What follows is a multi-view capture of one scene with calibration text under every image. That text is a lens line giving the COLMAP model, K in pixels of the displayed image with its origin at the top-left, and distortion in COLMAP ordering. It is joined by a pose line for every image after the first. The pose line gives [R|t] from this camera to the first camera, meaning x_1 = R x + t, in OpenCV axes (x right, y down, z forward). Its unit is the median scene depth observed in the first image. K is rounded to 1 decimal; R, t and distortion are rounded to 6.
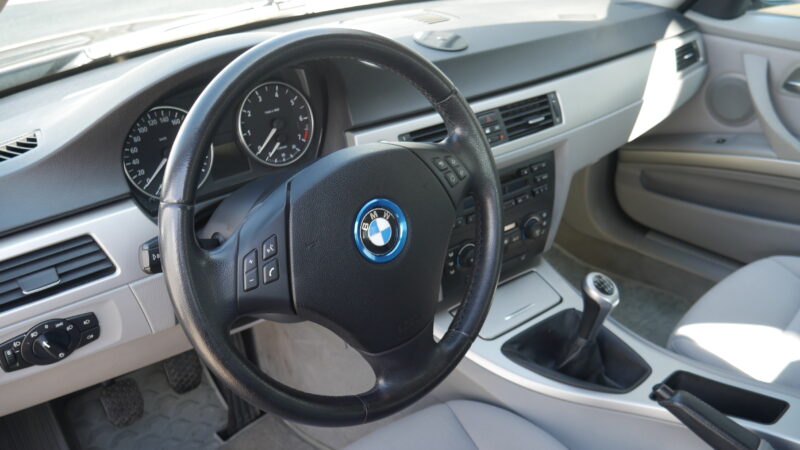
lens RADIAL K [[687.4, 0, 399.4], [0, 687.4, 229.1], [0, 0, 1]] dist [-0.006616, -0.030396]
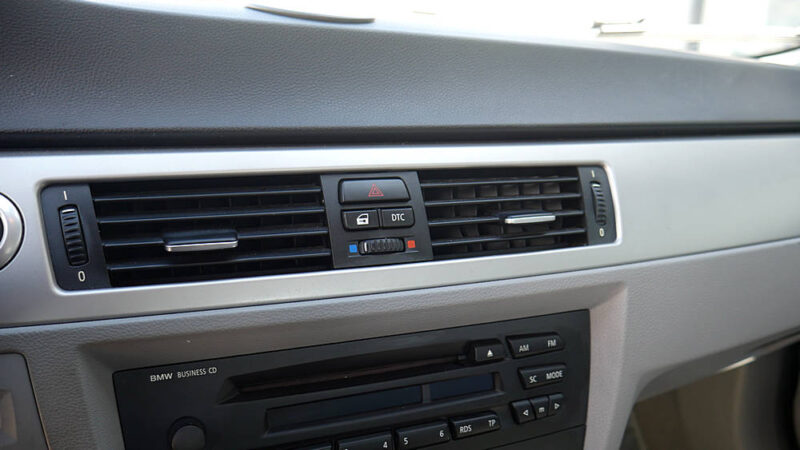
lens RADIAL K [[687.4, 0, 399.6], [0, 687.4, 227.9], [0, 0, 1]] dist [-0.006616, -0.030396]
pose [[0.960450, 0.097198, -0.260936, 0.222954], [-0.159601, 0.960052, -0.229841, -0.053680], [0.228172, 0.262397, 0.937596, 0.610739]]
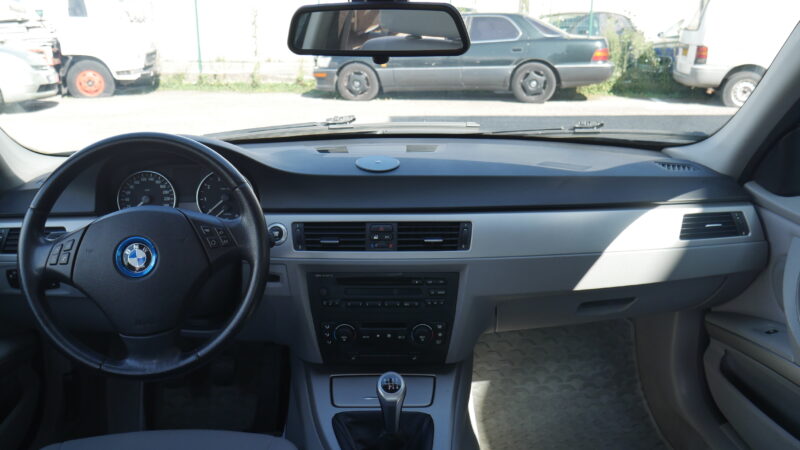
lens RADIAL K [[687.4, 0, 397.7], [0, 687.4, 225.5], [0, 0, 1]] dist [-0.006616, -0.030396]
pose [[0.775907, 0.188794, -0.601935, 0.823611], [-0.293424, 0.952677, -0.079428, -0.070584], [0.558454, 0.238251, 0.794585, 0.035398]]
